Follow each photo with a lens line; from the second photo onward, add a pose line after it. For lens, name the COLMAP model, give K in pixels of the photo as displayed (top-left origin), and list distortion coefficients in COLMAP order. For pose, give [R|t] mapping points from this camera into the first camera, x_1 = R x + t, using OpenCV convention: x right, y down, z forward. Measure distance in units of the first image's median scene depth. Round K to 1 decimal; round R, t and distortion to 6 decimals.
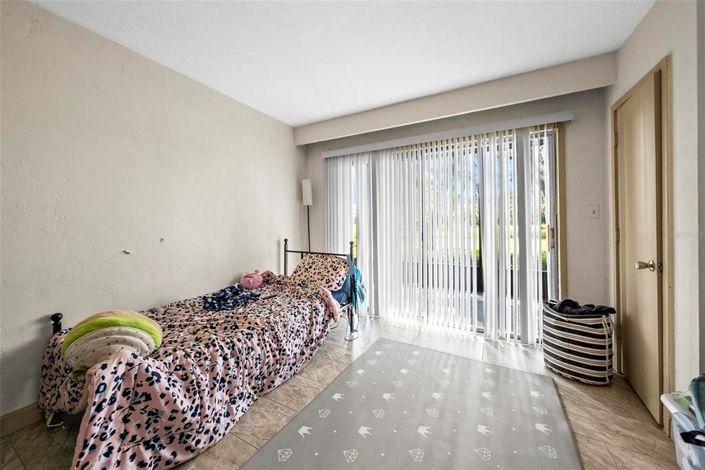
lens RADIAL K [[257.1, 0, 352.1], [0, 257.1, 225.0], [0, 0, 1]] dist [-0.000768, -0.000021]
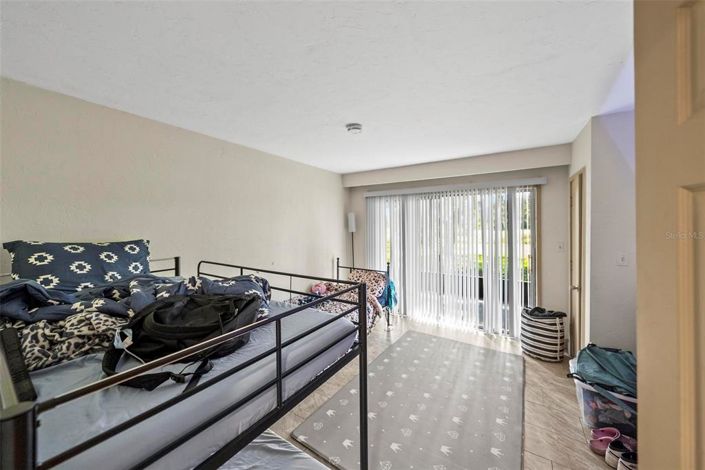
lens RADIAL K [[257.6, 0, 349.6], [0, 257.6, 228.9], [0, 0, 1]] dist [-0.000022, -0.000001]
pose [[0.996894, 0.002375, -0.078724, -0.120818], [-0.001775, 0.999969, 0.007683, -0.152900], [0.078740, -0.007519, 0.996867, -0.508130]]
